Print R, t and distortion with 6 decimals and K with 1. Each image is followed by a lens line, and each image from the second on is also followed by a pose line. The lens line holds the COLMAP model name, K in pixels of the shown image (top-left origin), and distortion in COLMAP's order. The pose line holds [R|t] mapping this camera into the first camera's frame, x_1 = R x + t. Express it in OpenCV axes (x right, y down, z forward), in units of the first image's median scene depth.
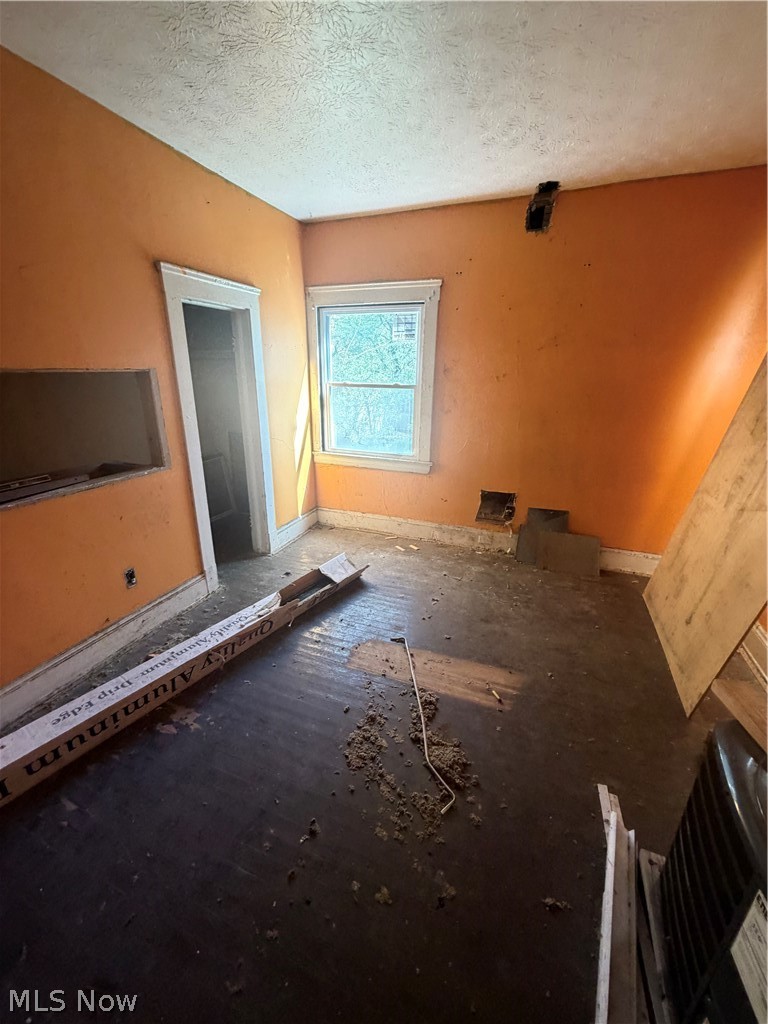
lens RADIAL K [[412.2, 0, 385.3], [0, 412.2, 512.1], [0, 0, 1]] dist [0.000818, -0.000106]
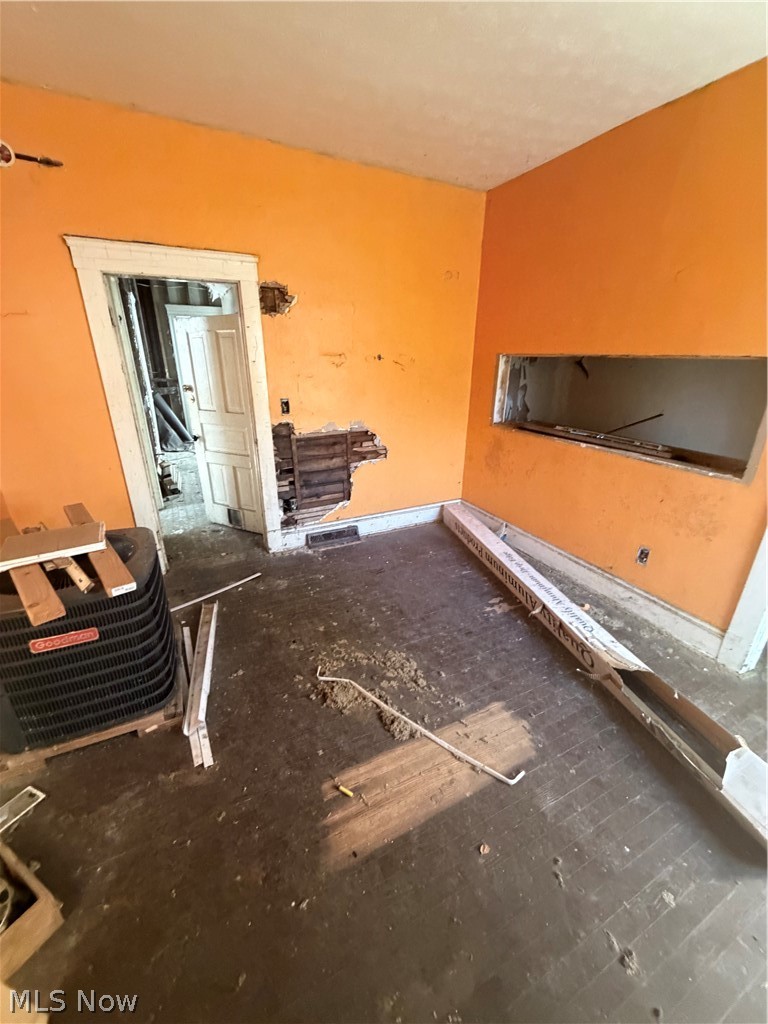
lens RADIAL K [[412.2, 0, 384.7], [0, 412.2, 512.7], [0, 0, 1]] dist [0.000818, -0.000106]
pose [[-0.673134, 0.250873, -0.695668, 0.563294], [-0.261387, 0.799268, 0.541154, -0.344786], [0.691786, 0.546107, -0.472439, 1.032853]]
